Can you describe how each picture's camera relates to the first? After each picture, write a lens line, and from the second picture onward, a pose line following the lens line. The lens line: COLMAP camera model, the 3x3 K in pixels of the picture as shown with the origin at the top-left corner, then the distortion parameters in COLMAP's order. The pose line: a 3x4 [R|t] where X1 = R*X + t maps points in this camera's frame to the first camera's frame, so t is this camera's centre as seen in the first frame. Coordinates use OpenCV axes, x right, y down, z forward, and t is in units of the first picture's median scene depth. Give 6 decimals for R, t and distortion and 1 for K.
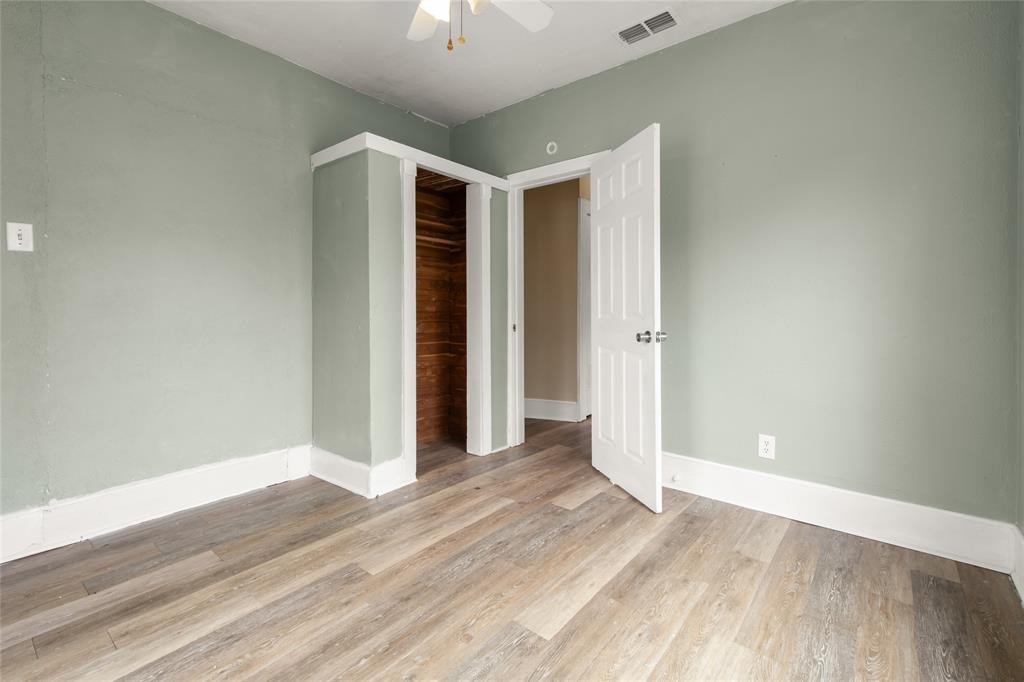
lens RADIAL K [[457.5, 0, 519.5], [0, 457.5, 316.7], [0, 0, 1]] dist [0.016947, -0.006956]
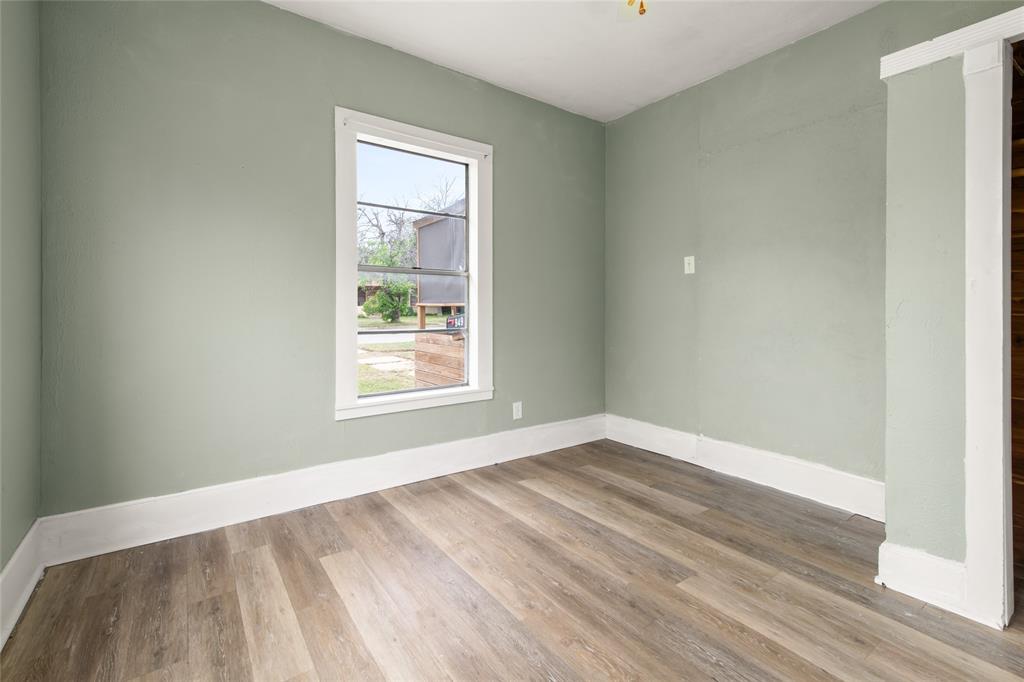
lens RADIAL K [[457.5, 0, 519.5], [0, 457.5, 316.7], [0, 0, 1]] dist [0.016947, -0.006956]
pose [[-0.257142, 0.020033, -0.966166, 0.660982], [-0.019744, 0.999468, 0.025978, -0.020755], [0.966172, 0.025756, -0.256609, 0.877464]]
